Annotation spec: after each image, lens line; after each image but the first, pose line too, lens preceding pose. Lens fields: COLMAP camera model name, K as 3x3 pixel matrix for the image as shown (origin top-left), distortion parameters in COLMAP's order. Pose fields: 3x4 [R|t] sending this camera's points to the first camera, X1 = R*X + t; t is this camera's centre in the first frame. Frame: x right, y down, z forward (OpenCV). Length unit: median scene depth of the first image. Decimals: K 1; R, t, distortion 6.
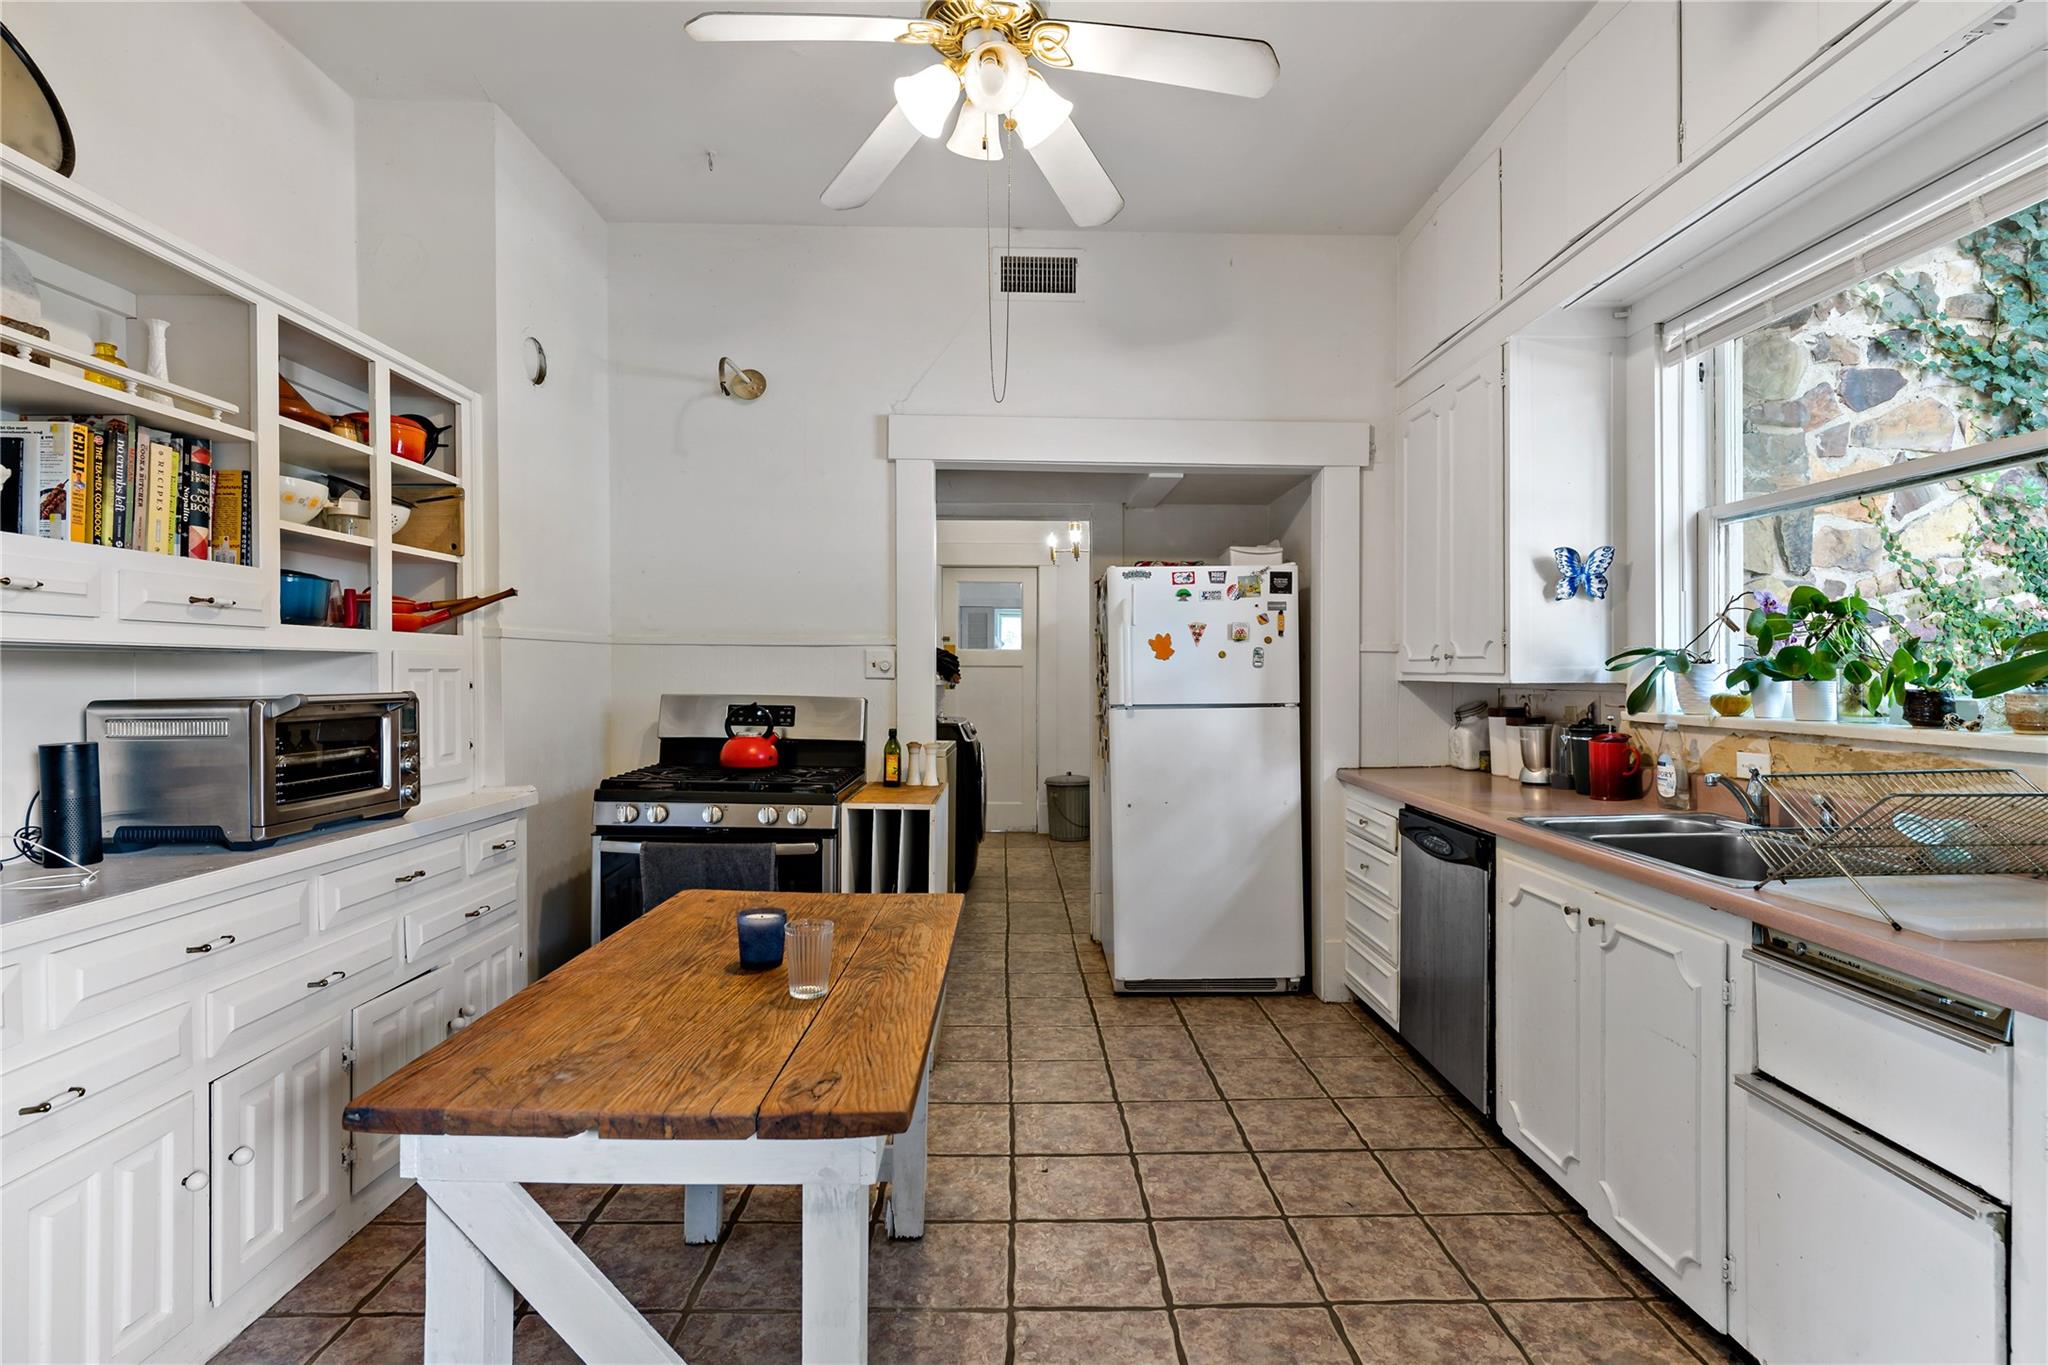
lens RADIAL K [[982.0, 0, 1027.8], [0, 982.0, 676.8], [0, 0, 1]] dist [-0.000790, 0.001331]
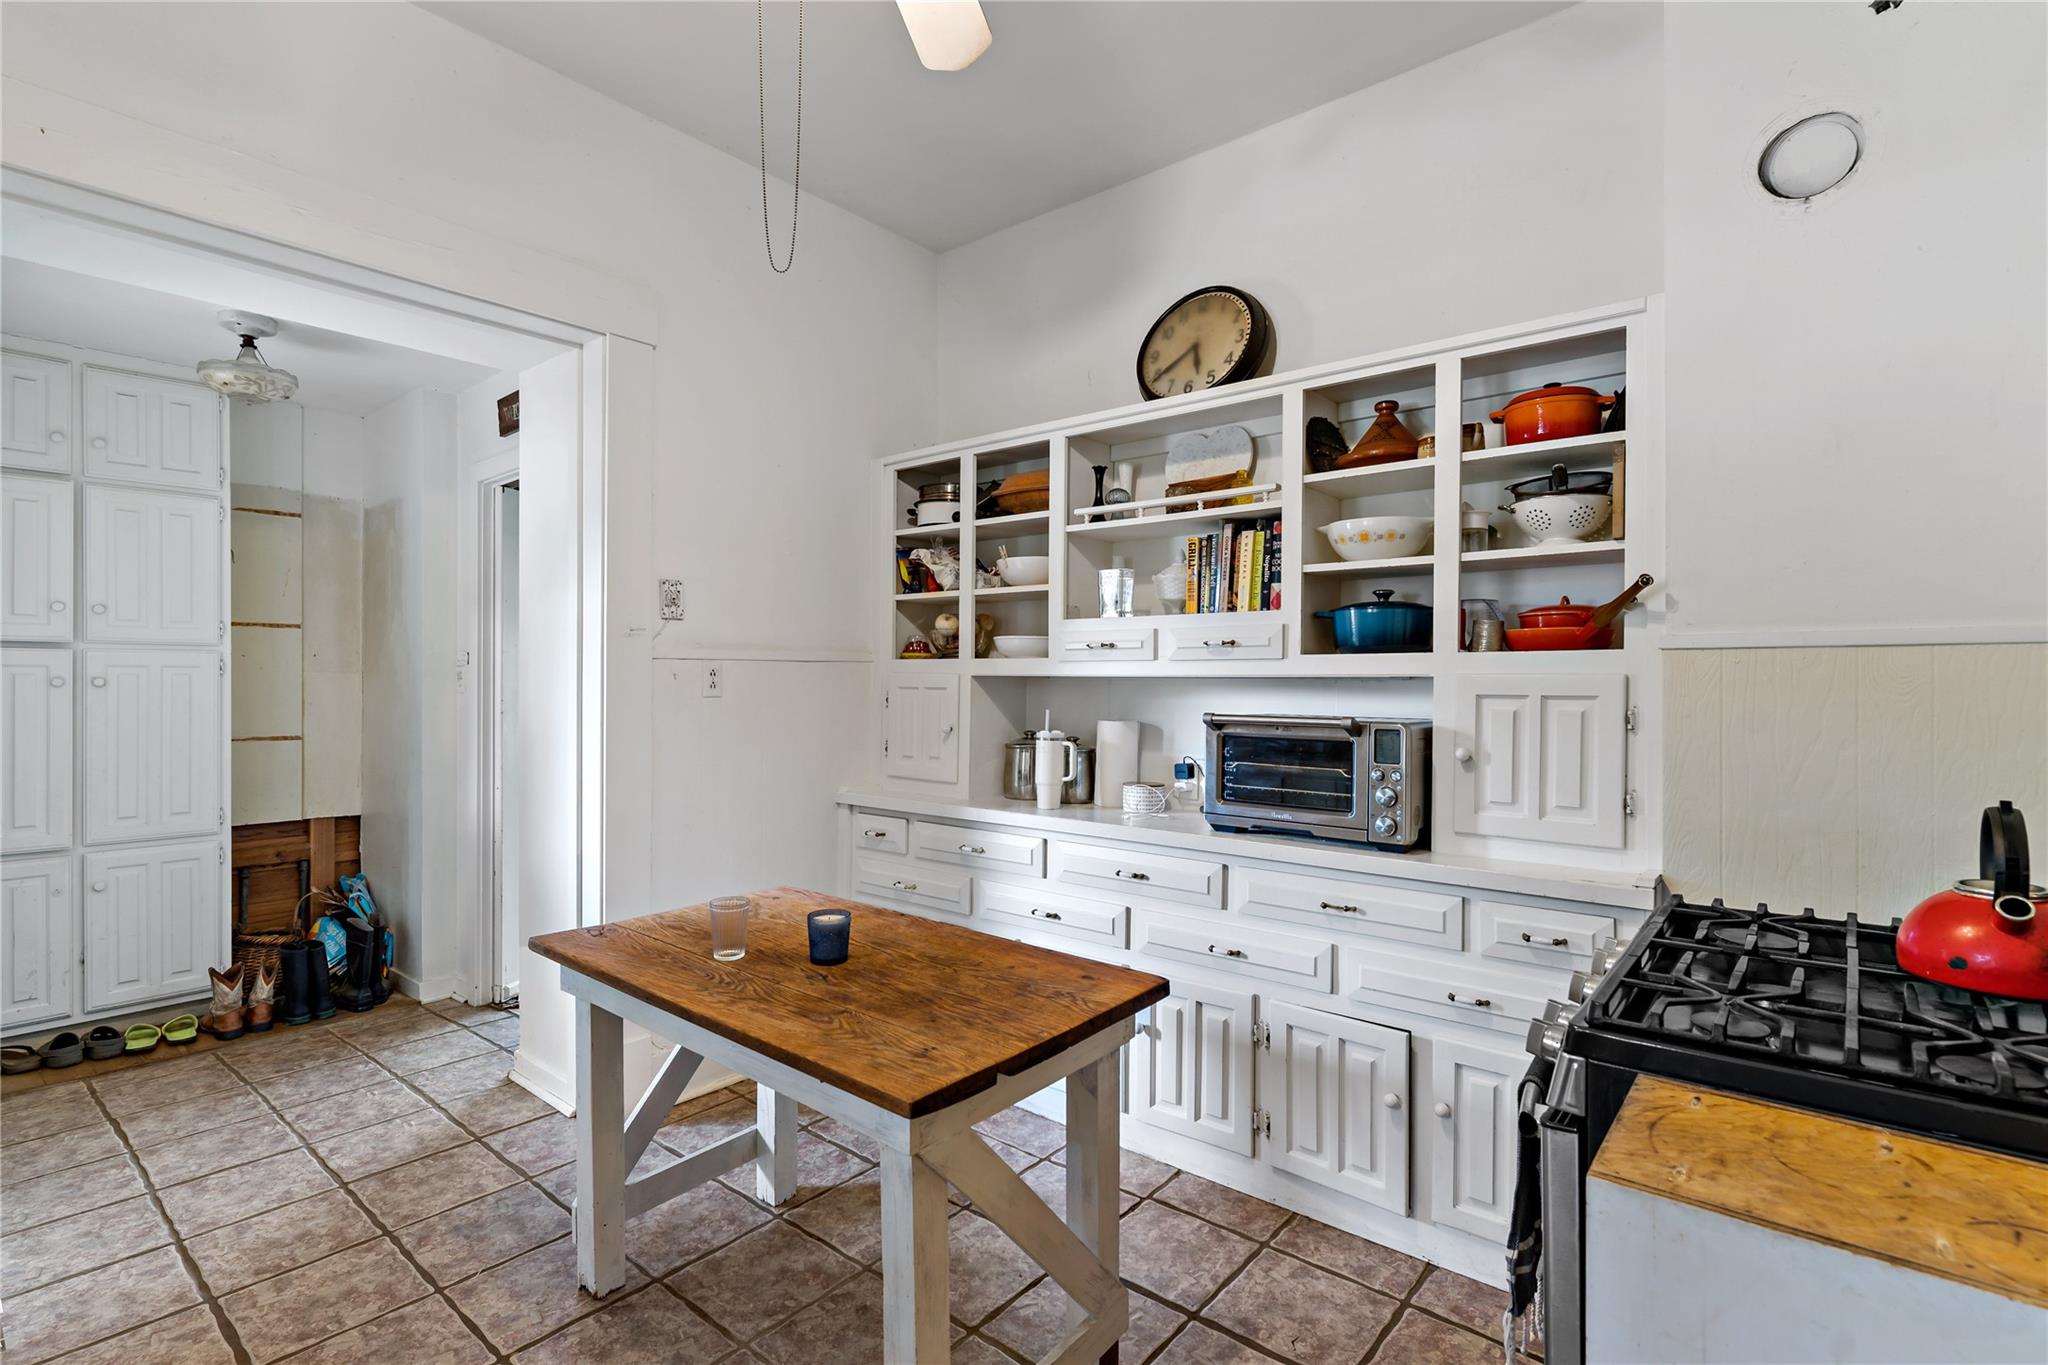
lens RADIAL K [[982.0, 0, 1027.7], [0, 982.0, 678.5], [0, 0, 1]] dist [-0.000790, 0.001331]
pose [[-0.654183, 0.001038, -0.756335, 0.372082], [-0.003499, 0.999984, 0.004399, -0.030921], [0.756328, 0.005524, -0.654169, 1.649289]]
